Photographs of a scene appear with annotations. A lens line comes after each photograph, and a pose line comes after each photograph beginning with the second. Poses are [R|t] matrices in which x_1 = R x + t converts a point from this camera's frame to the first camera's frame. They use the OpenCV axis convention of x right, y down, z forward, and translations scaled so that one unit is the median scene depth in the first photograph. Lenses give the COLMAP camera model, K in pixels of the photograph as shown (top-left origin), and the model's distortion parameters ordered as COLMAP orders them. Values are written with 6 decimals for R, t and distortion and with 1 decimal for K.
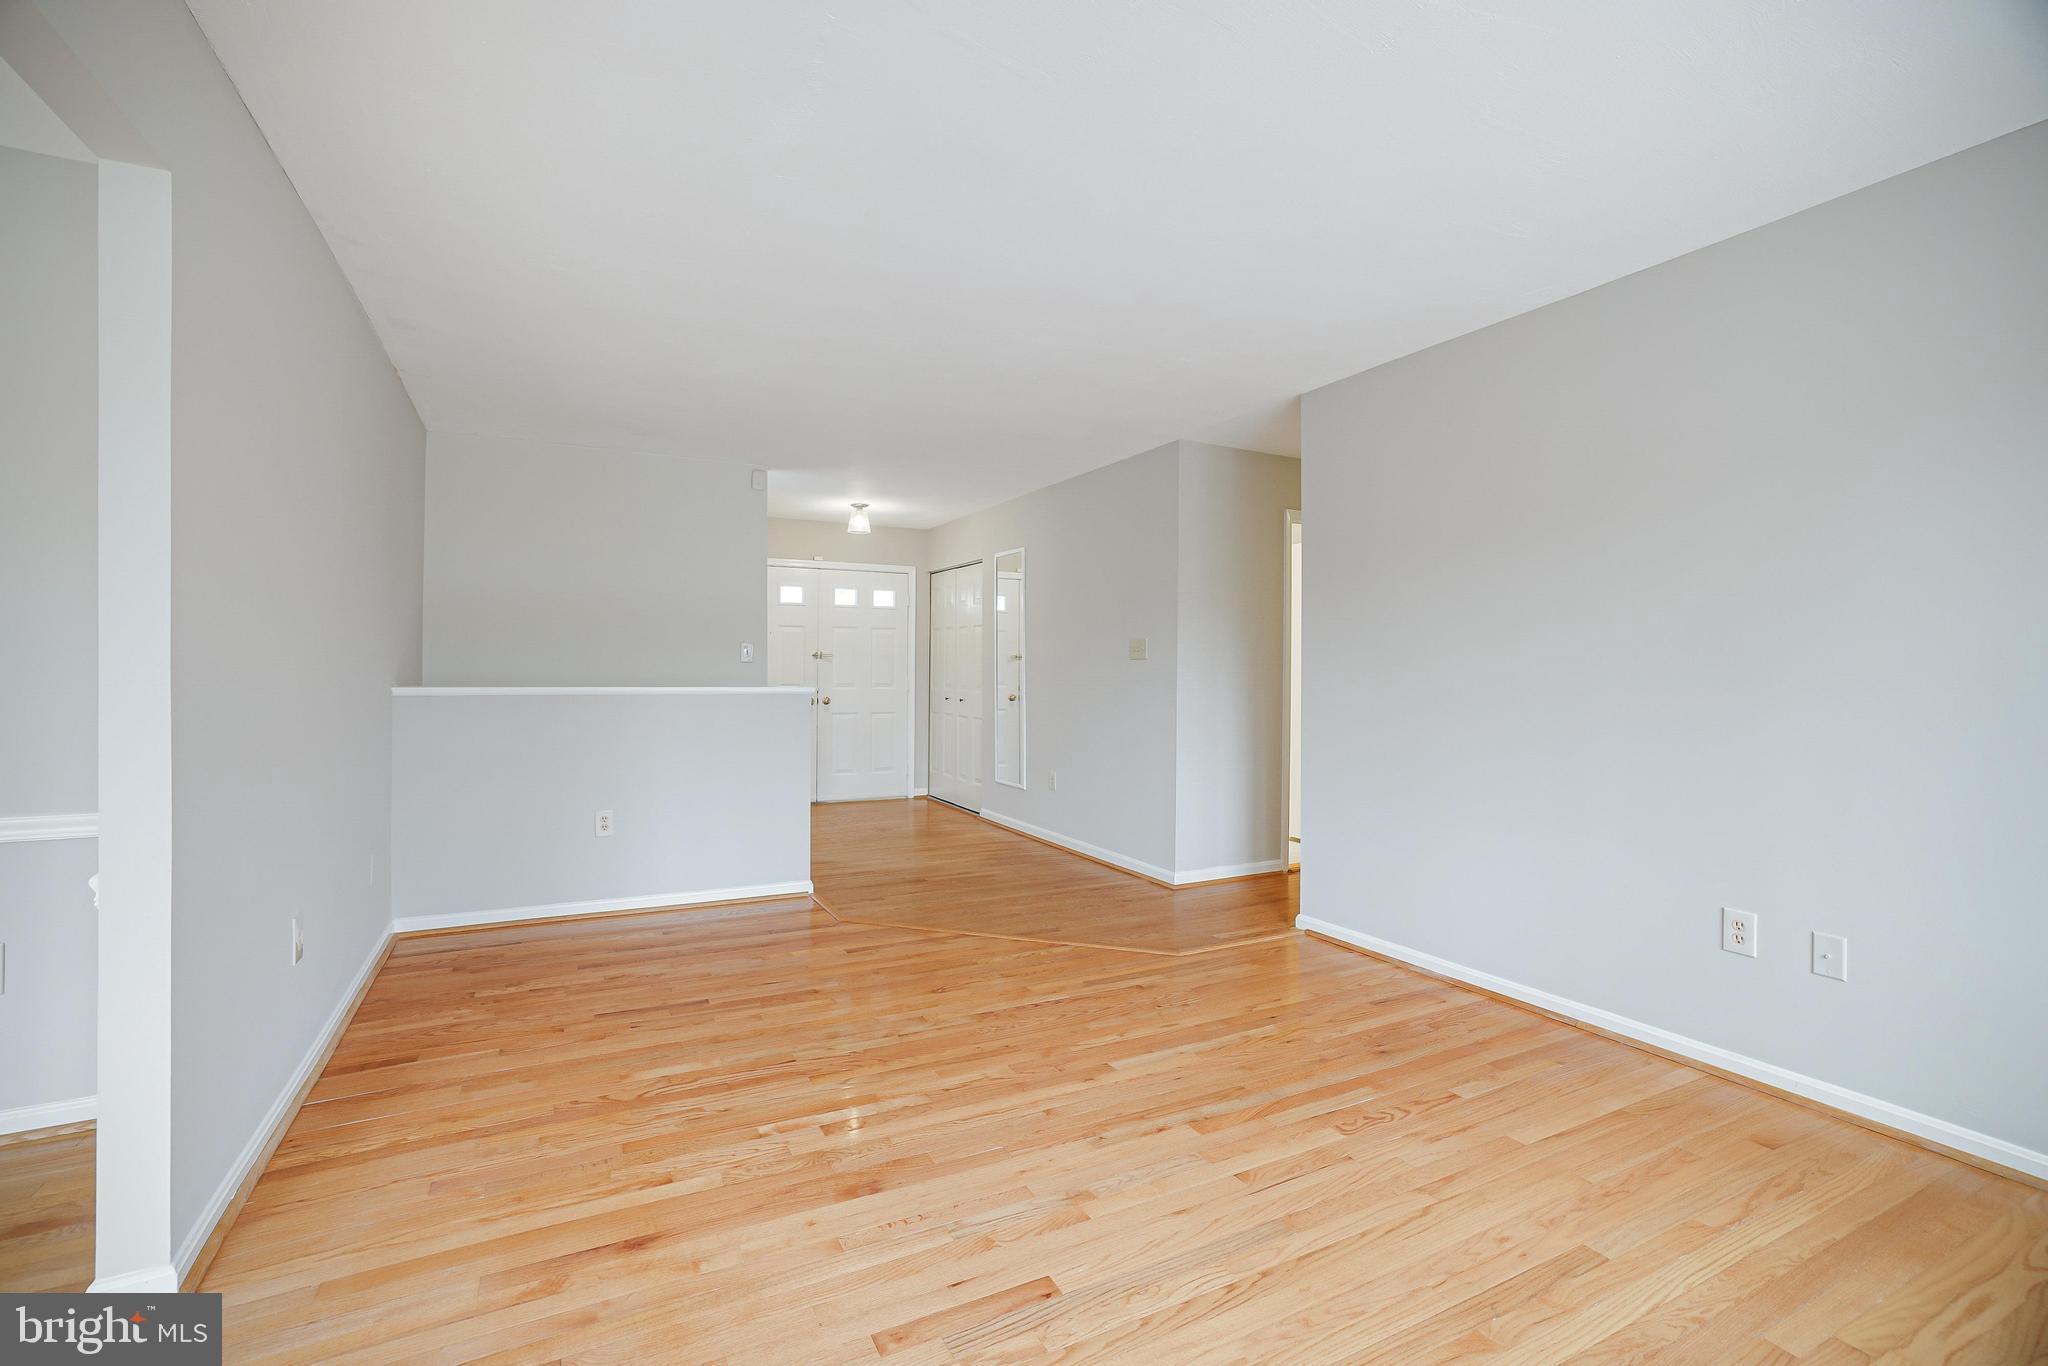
lens RADIAL K [[883.5, 0, 1000.0], [0, 883.5, 673.4], [0, 0, 1]] dist [-0.013559, 0.000852]
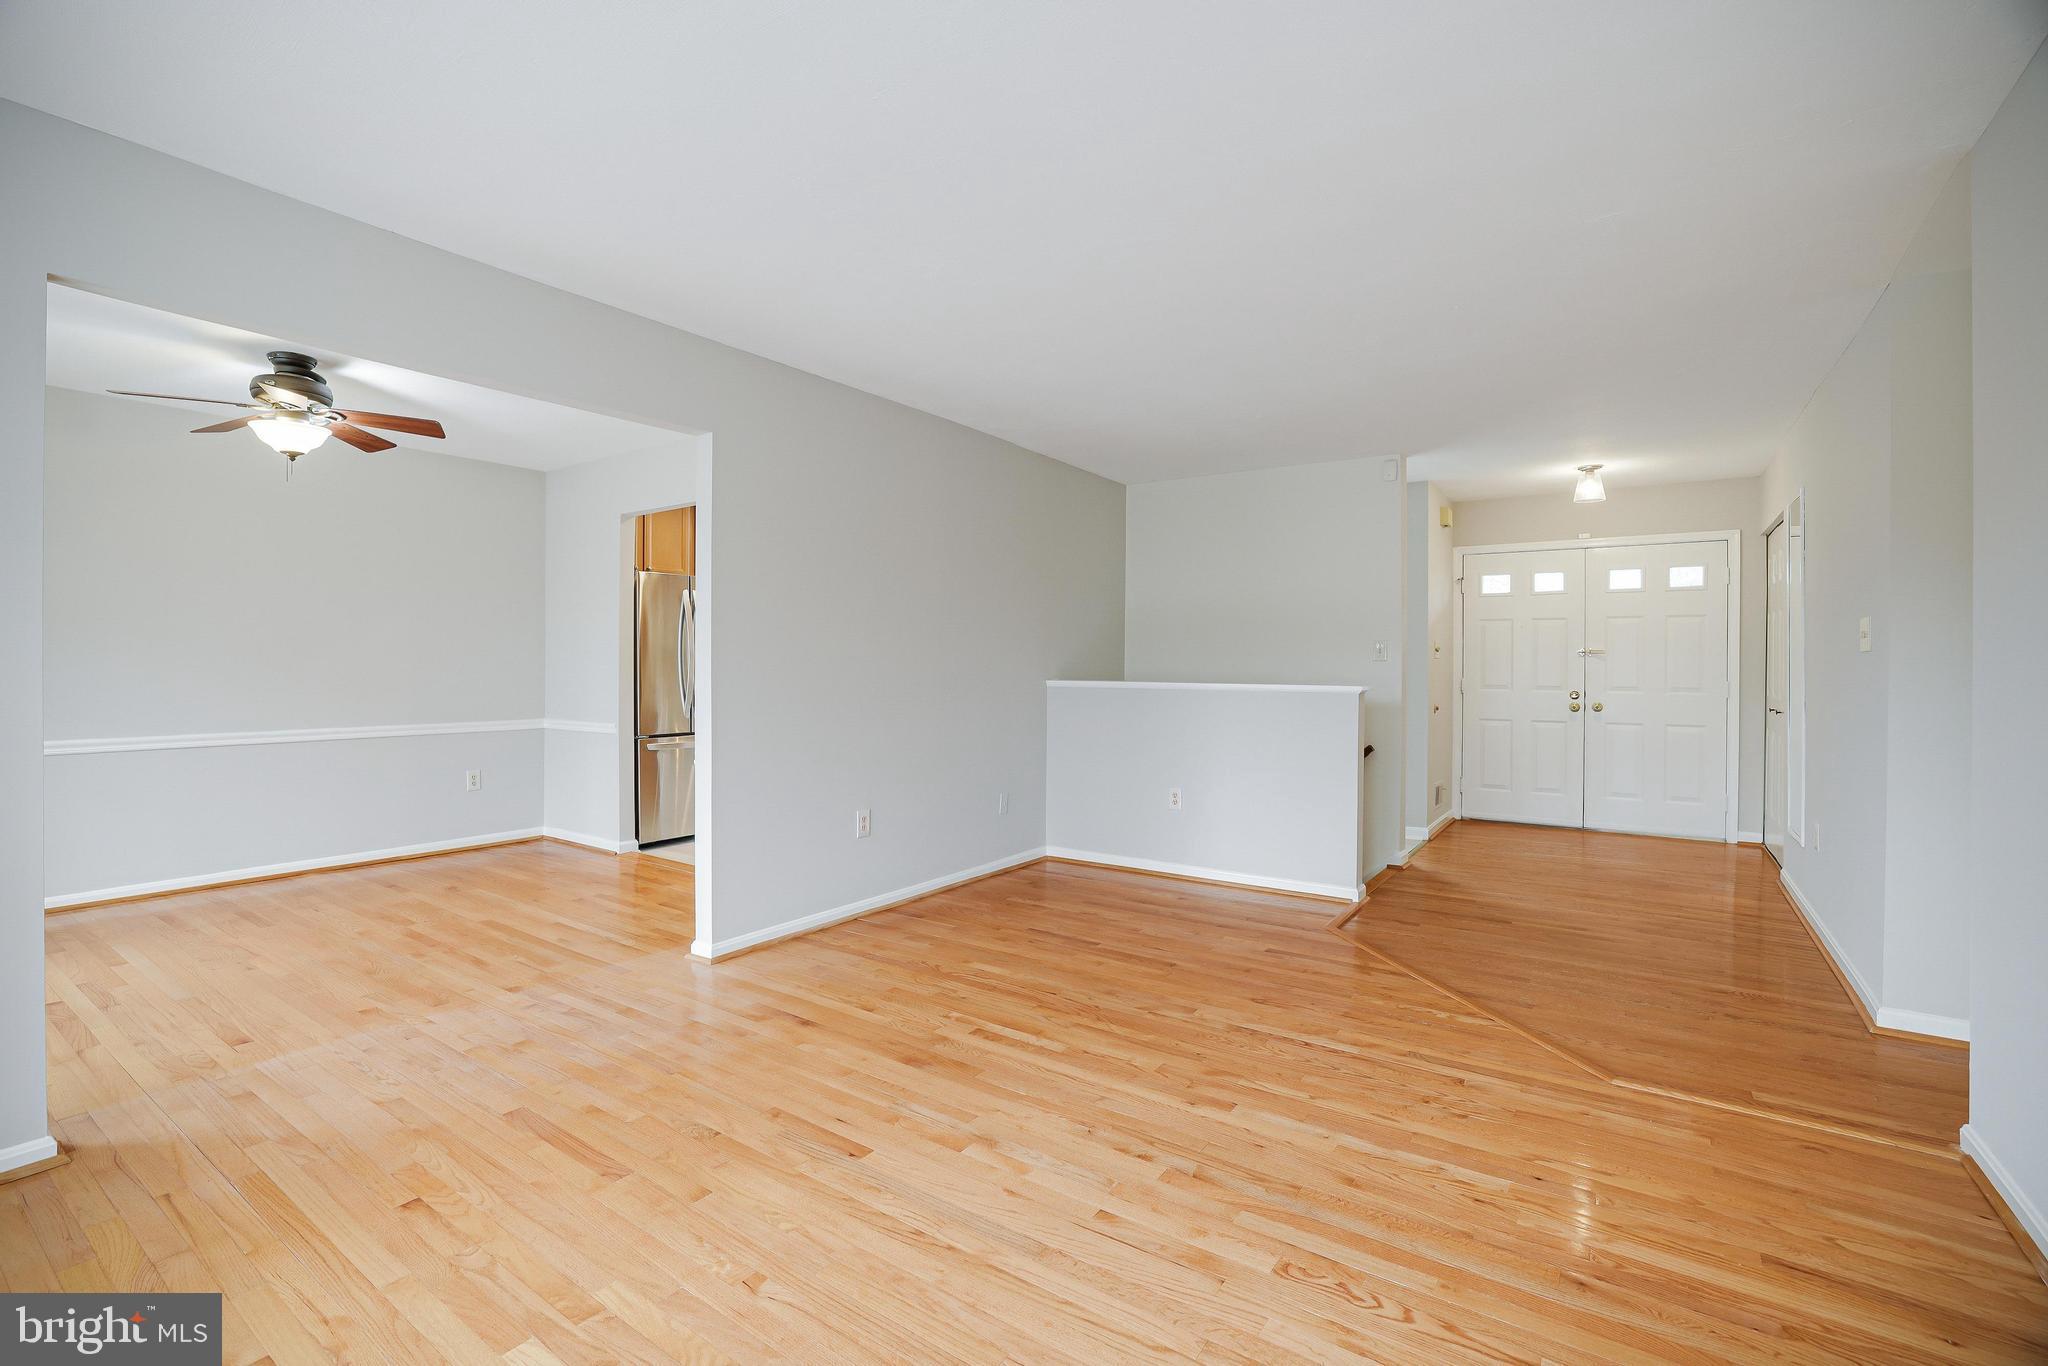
lens RADIAL K [[905.6, 0, 1006.4], [0, 905.6, 669.6], [0, 0, 1]] dist [-0.051830, 0.021695]
pose [[0.474713, -0.002446, -0.880137, 0.683142], [-0.003451, 0.999983, -0.004640, 0.004462], [0.880134, 0.005240, 0.474697, 0.303046]]
